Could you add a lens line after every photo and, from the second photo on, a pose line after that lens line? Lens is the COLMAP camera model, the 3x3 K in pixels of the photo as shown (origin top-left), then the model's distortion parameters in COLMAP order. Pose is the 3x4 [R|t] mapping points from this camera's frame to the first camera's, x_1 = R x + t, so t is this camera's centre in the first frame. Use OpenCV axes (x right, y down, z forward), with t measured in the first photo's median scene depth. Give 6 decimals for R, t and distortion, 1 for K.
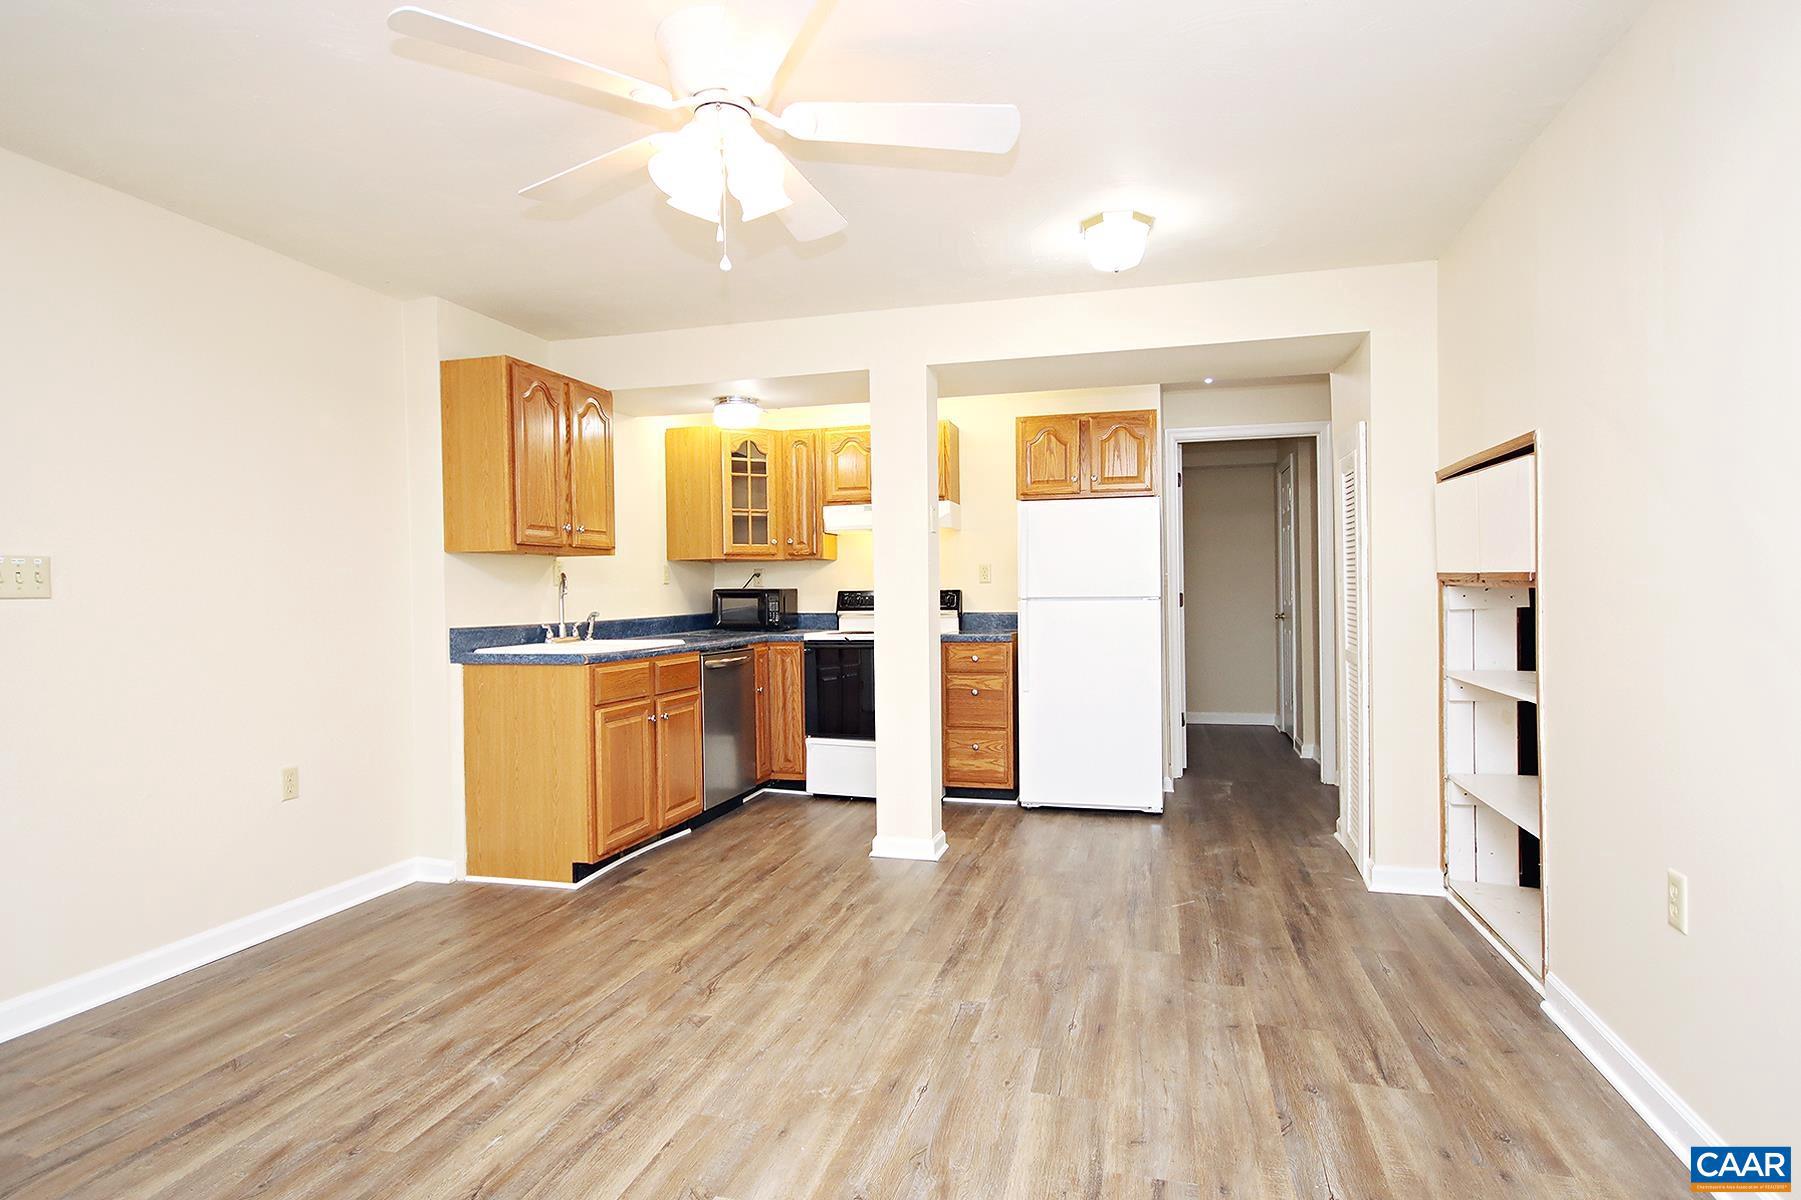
lens RADIAL K [[956.1, 0, 885.1], [0, 956.1, 598.4], [0, 0, 1]] dist [-0.036172, -0.002421]
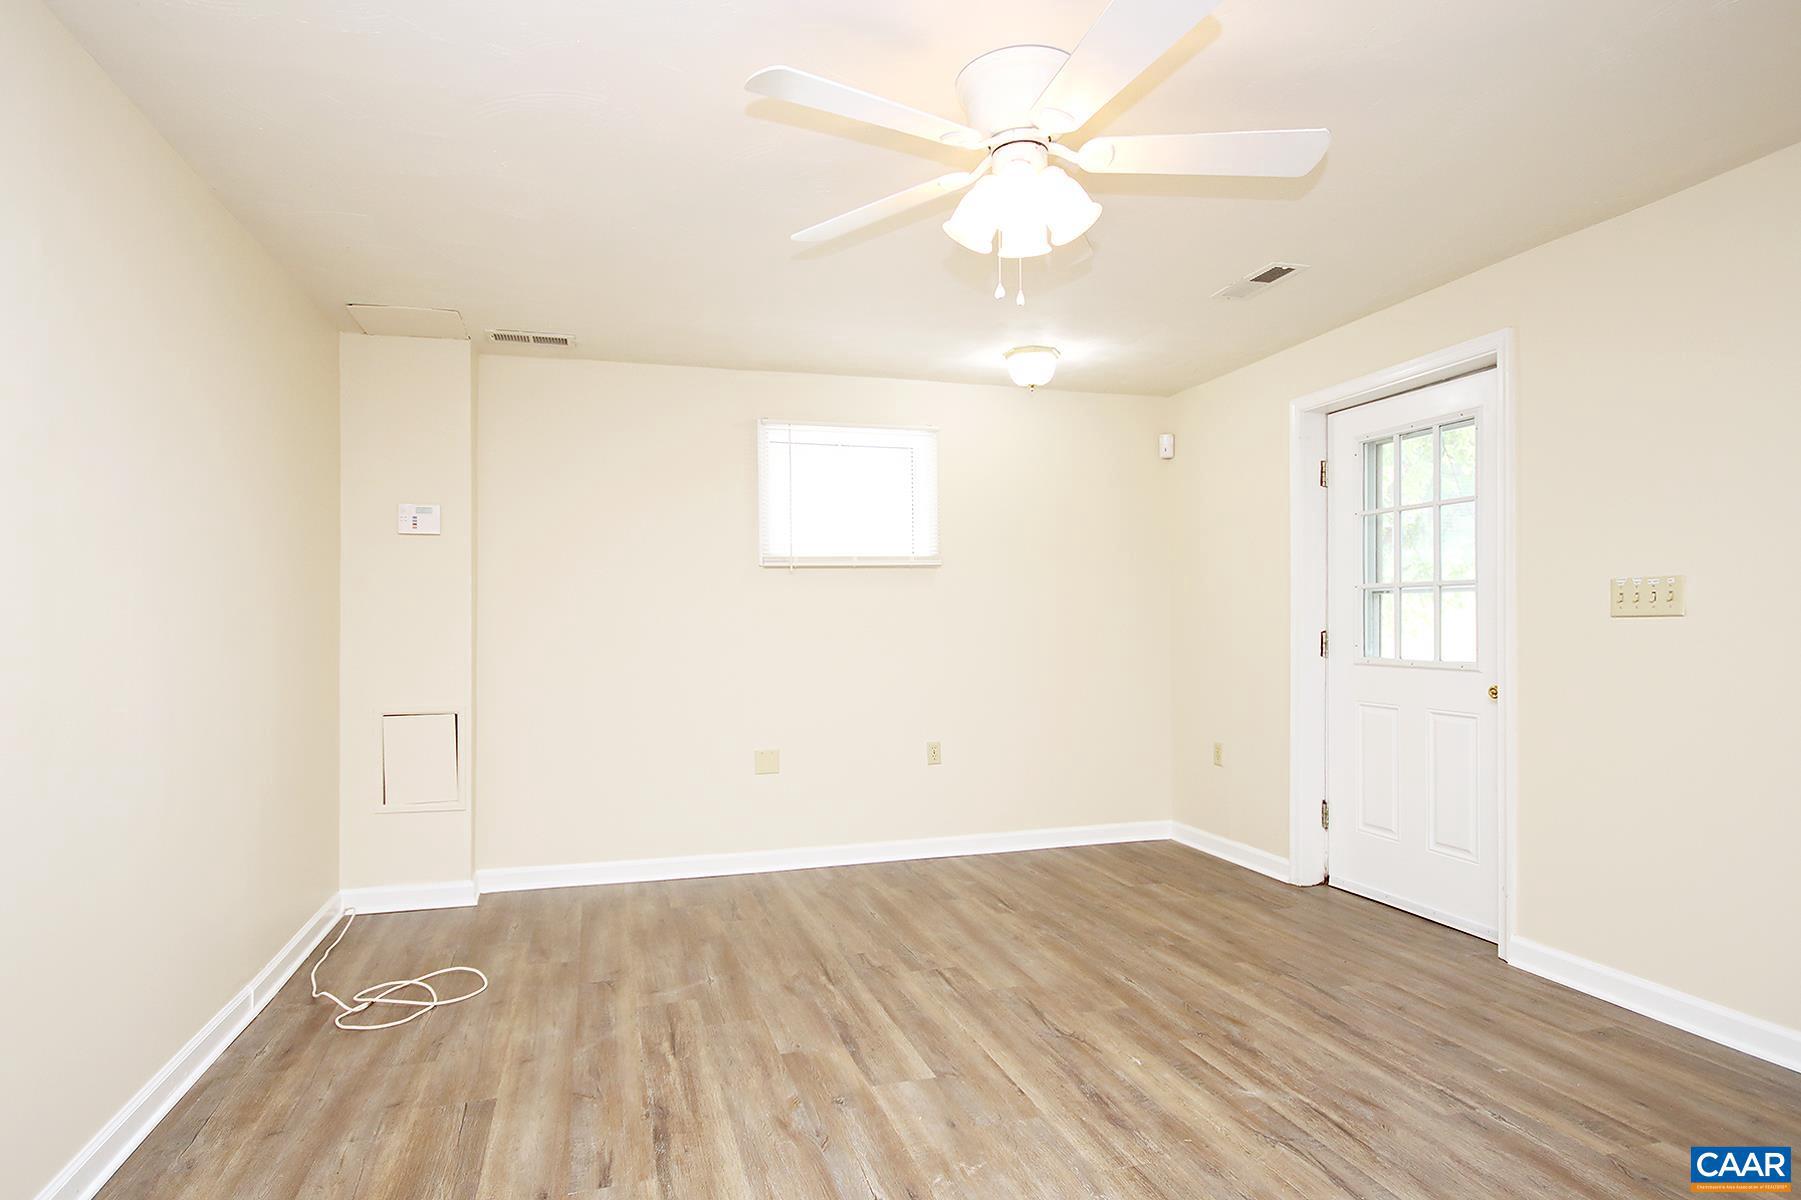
lens RADIAL K [[956.1, 0, 883.7], [0, 956.1, 606.3], [0, 0, 1]] dist [-0.036172, -0.002421]
pose [[-0.841568, 0.010307, -0.540053, 0.488824], [0.011539, 0.999933, 0.001103, -0.027306], [0.540029, -0.005303, -0.841630, 1.705598]]
